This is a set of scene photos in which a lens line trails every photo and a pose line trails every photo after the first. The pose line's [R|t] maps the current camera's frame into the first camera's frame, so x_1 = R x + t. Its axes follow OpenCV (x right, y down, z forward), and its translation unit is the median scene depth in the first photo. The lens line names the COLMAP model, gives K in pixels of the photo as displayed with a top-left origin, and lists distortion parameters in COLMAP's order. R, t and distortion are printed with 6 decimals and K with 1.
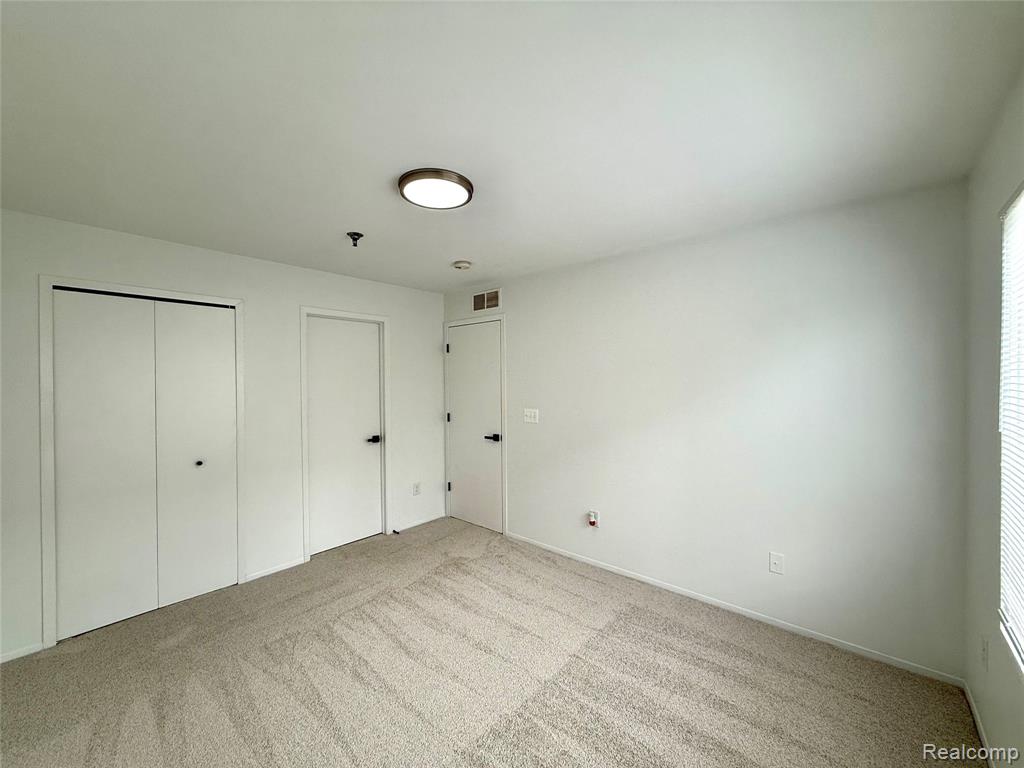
lens RADIAL K [[408.1, 0, 508.9], [0, 408.1, 383.3], [0, 0, 1]] dist [-0.001505, -0.000162]
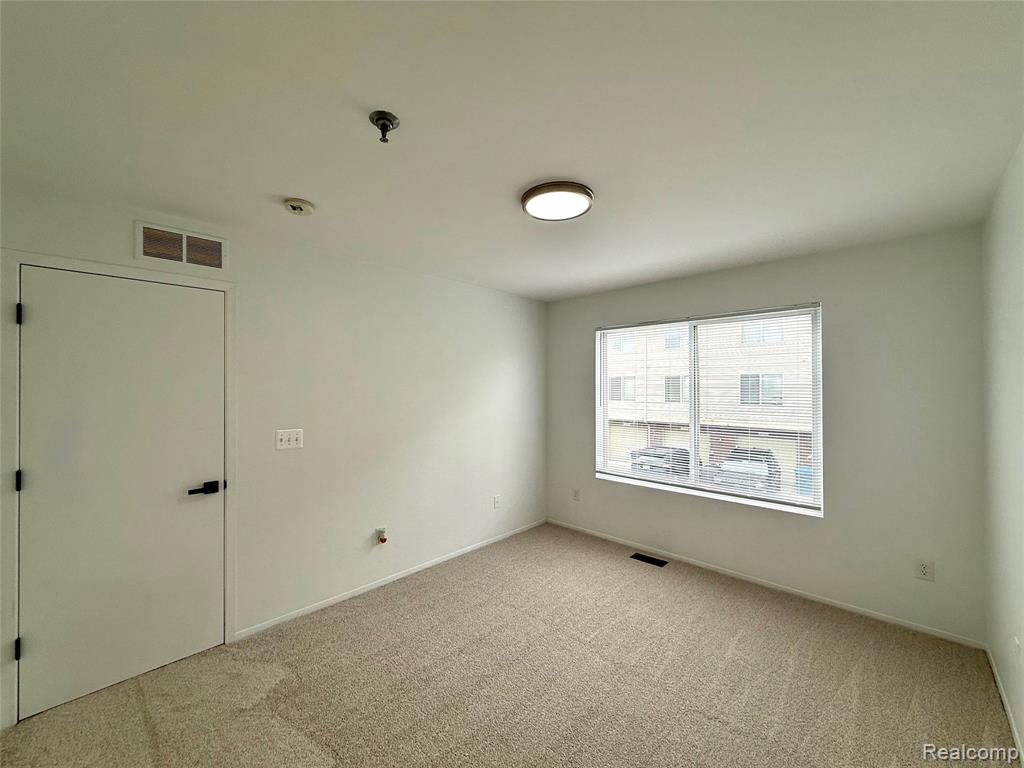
lens RADIAL K [[408.1, 0, 508.9], [0, 408.1, 383.3], [0, 0, 1]] dist [-0.001505, -0.000162]
pose [[0.050995, 0.010885, 0.998640, -0.640024], [0.011154, 0.999872, -0.011468, -0.005887], [-0.998637, 0.011724, 0.050867, 0.575176]]
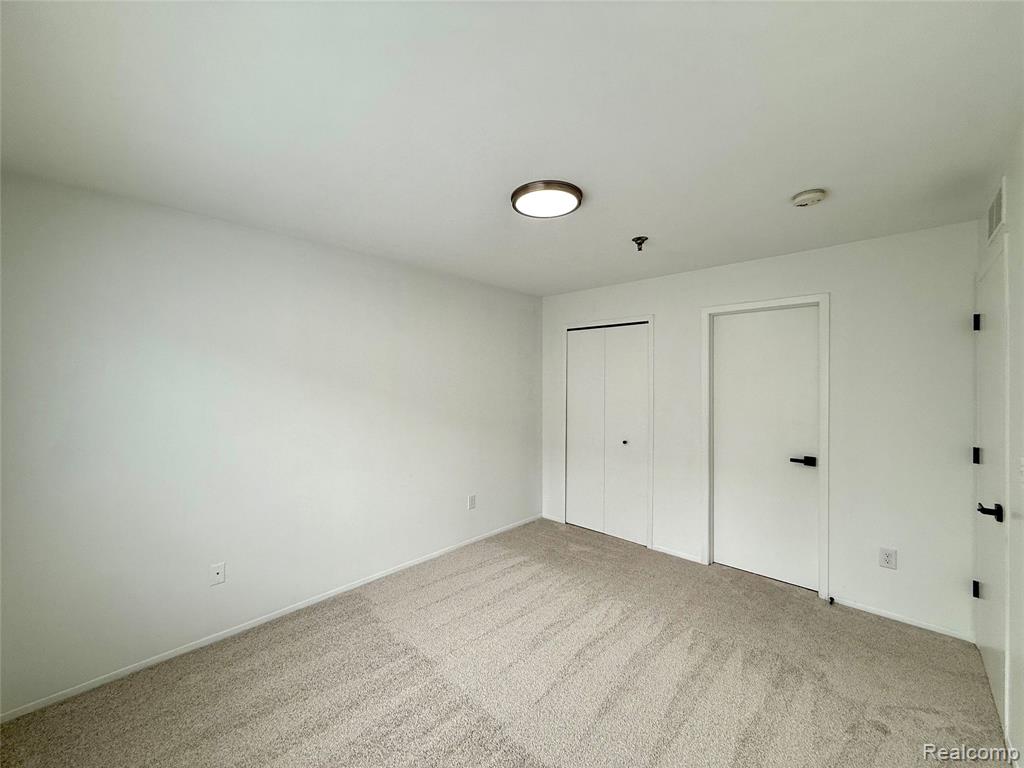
lens RADIAL K [[408.1, 0, 508.9], [0, 408.1, 383.3], [0, 0, 1]] dist [-0.001505, -0.000162]
pose [[-0.037898, 0.012634, -0.999202, 0.464379], [-0.009462, 0.999871, 0.013002, -0.010593], [0.999237, 0.009948, -0.037773, 0.506940]]
